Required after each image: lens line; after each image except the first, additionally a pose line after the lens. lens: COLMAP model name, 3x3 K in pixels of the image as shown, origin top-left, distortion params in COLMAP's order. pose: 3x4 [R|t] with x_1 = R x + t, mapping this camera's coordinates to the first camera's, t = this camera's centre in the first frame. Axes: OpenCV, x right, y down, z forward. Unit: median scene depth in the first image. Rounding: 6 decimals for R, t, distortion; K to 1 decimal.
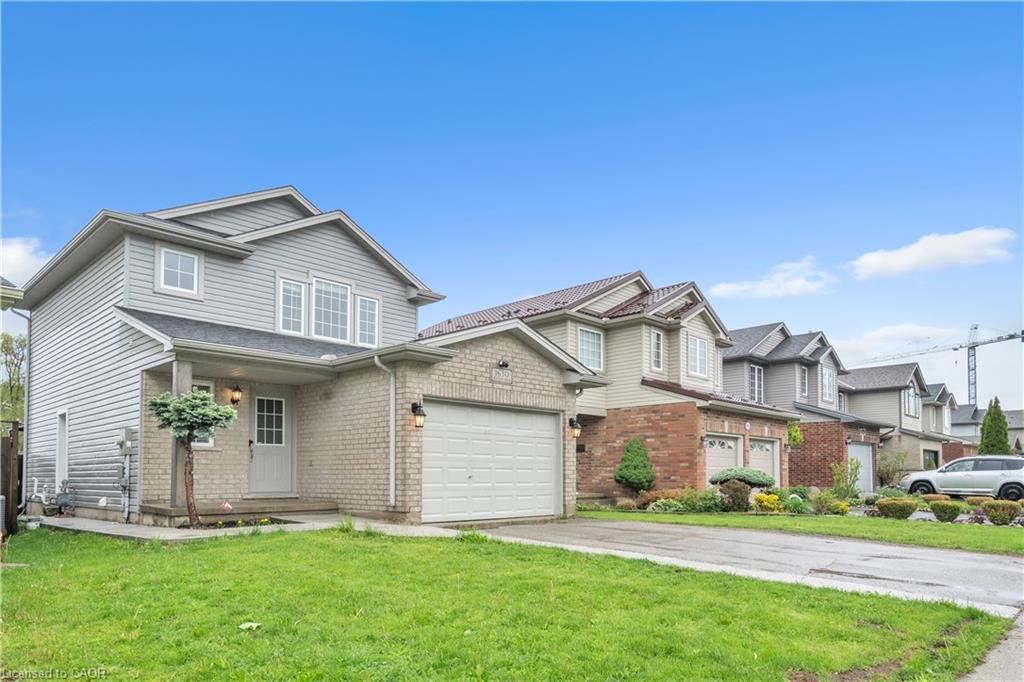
lens RADIAL K [[645.6, 0, 512.0], [0, 645.6, 341.0], [0, 0, 1]] dist [0.000871, 0.000347]
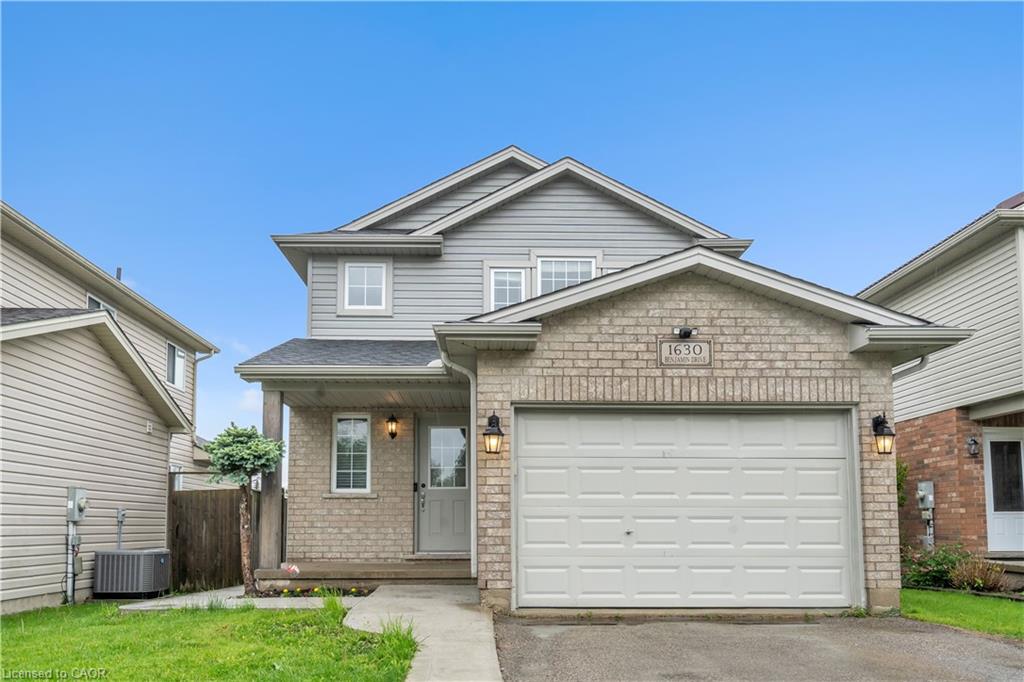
lens RADIAL K [[818.9, 0, 510.0], [0, 818.9, 353.0], [0, 0, 1]] dist [-0.000749, -0.001157]
pose [[0.713679, -0.144789, -0.685345, 0.369929], [0.143486, 0.987875, -0.059285, 0.074687], [0.685619, -0.056027, 0.725801, 0.378308]]
